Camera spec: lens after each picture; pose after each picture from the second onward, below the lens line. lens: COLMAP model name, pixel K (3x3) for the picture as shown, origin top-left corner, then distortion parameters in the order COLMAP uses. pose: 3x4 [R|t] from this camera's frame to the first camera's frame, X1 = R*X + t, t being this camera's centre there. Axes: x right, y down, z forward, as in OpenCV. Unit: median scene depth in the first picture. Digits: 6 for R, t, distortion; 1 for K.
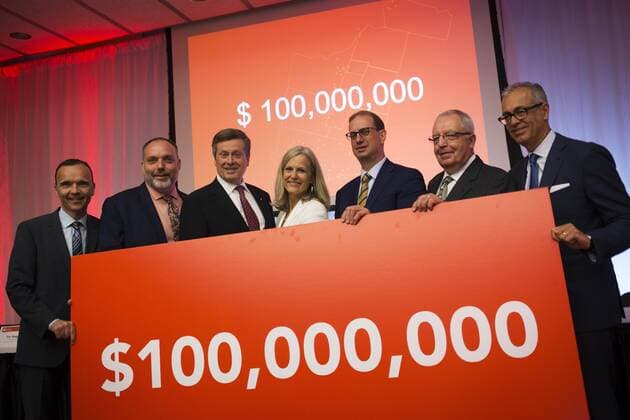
lens RADIAL K [[610.9, 0, 315.0], [0, 610.9, 210.0], [0, 0, 1]] dist [-0.059207, 0.007409]
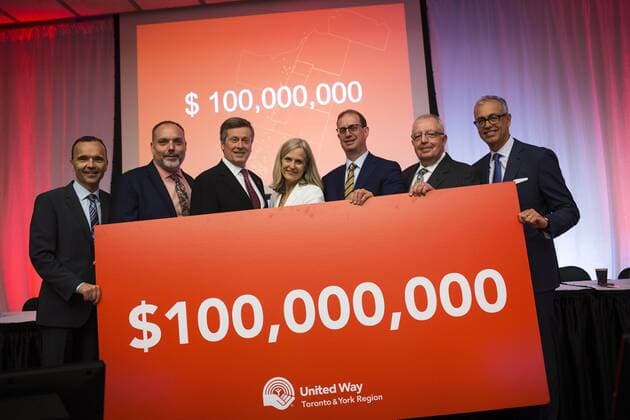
lens RADIAL K [[610.9, 0, 315.0], [0, 610.9, 210.0], [0, 0, 1]] dist [-0.059207, 0.007409]
pose [[0.977573, 0.035577, 0.207569, -0.233810], [-0.036510, 0.999333, 0.000661, 0.031814], [-0.207407, -0.008224, 0.978220, -0.131180]]
